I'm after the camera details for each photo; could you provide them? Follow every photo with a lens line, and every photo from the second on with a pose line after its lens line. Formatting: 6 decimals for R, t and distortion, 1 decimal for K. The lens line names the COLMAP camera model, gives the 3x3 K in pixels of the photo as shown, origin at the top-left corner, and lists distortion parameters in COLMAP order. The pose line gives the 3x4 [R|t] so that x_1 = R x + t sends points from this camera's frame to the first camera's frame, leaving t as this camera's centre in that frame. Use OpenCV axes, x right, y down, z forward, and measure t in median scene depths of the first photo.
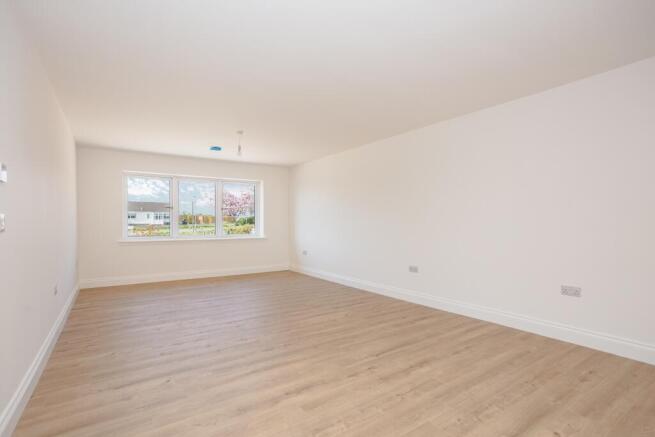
lens RADIAL K [[316.0, 0, 325.9], [0, 316.0, 218.5], [0, 0, 1]] dist [-0.000043, 0.001684]
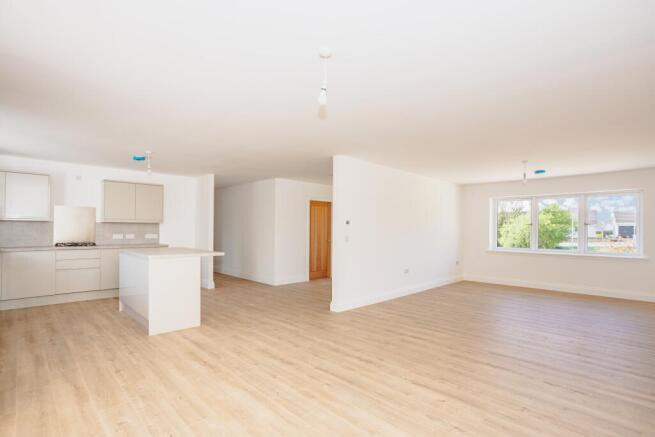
lens RADIAL K [[316.0, 0, 325.8], [0, 316.0, 222.3], [0, 0, 1]] dist [-0.000043, 0.001684]
pose [[0.175894, -0.021200, -0.984181, 0.984756], [0.007665, 0.999767, -0.020166, -0.045214], [0.984379, -0.003996, 0.176016, 0.116219]]
